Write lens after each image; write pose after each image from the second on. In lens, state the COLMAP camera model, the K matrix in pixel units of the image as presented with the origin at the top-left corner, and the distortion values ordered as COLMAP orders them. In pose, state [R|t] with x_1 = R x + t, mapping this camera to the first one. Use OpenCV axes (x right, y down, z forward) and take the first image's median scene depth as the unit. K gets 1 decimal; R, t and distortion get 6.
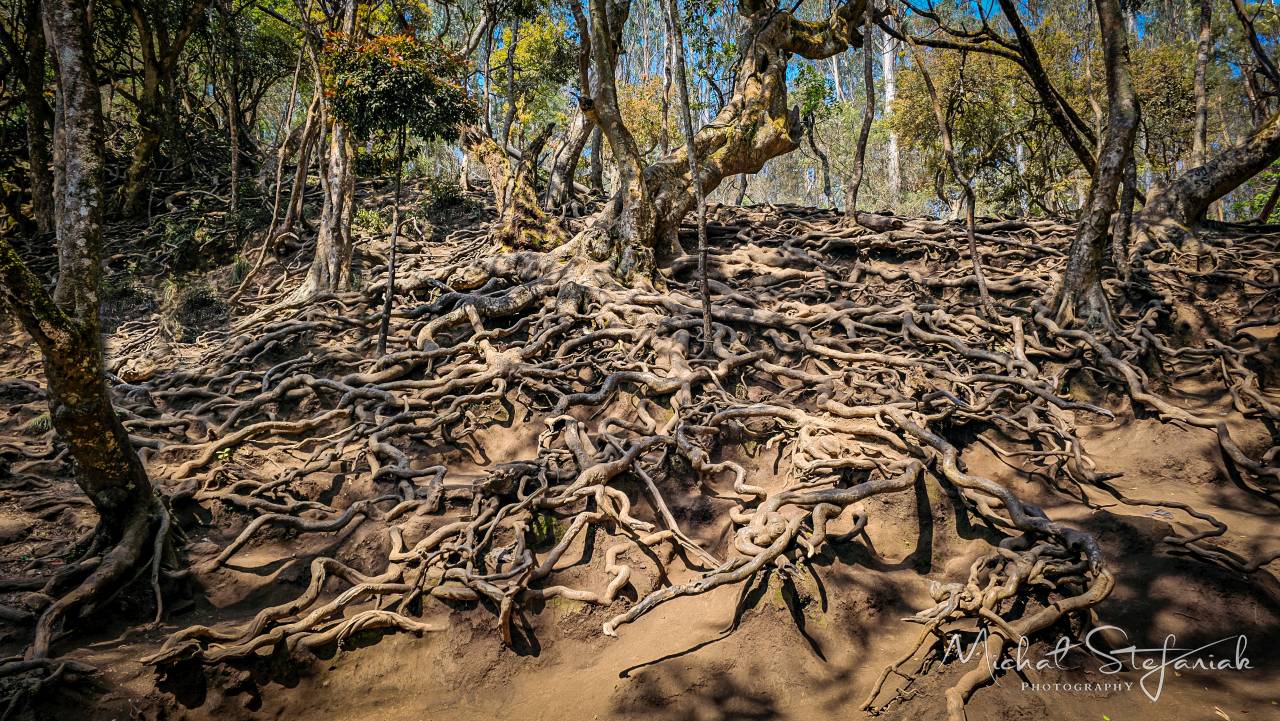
lens RADIAL K [[959.1, 0, 640.0], [0, 959.1, 360.5], [0, 0, 1]] dist [0.065293, -0.001622]
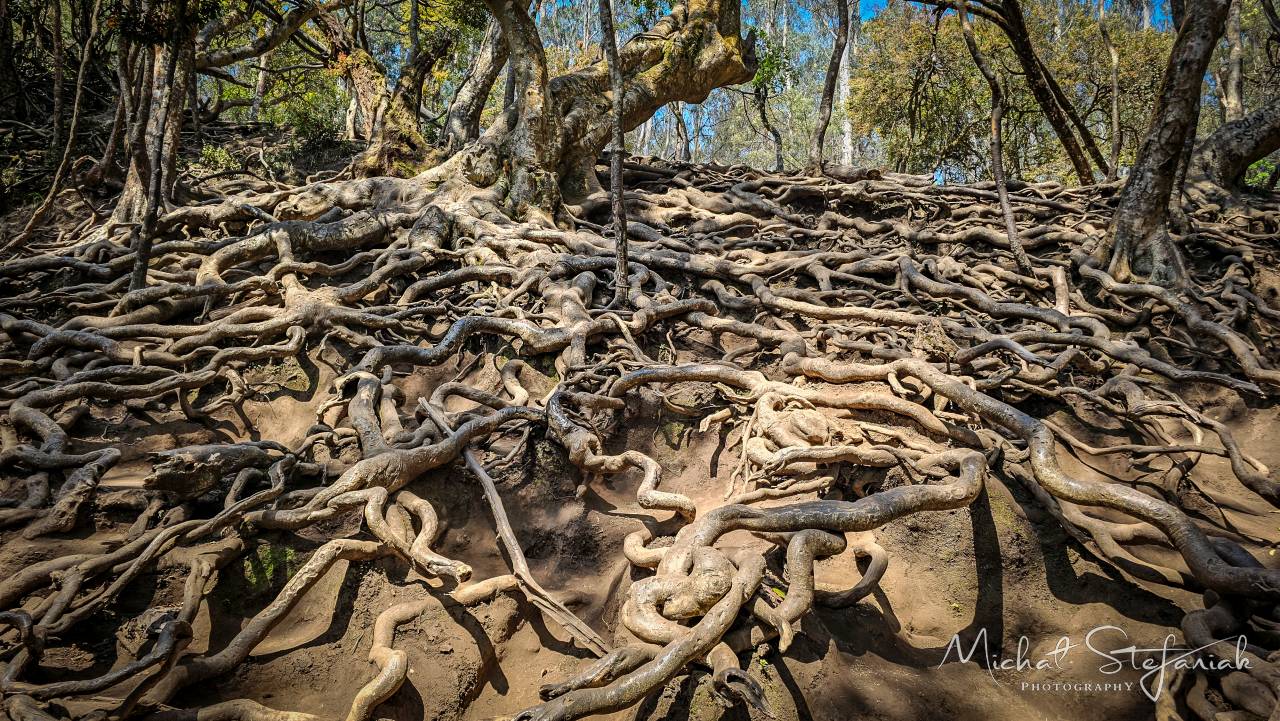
lens RADIAL K [[1037.4, 0, 640.0], [0, 1037.4, 360.5], [0, 0, 1]] dist [0.065666, 0.000855]
pose [[0.997410, 0.028278, 0.066131, 0.037508], [-0.027984, 0.999594, -0.005363, 0.037509], [-0.066256, 0.003498, 0.997797, 0.264865]]
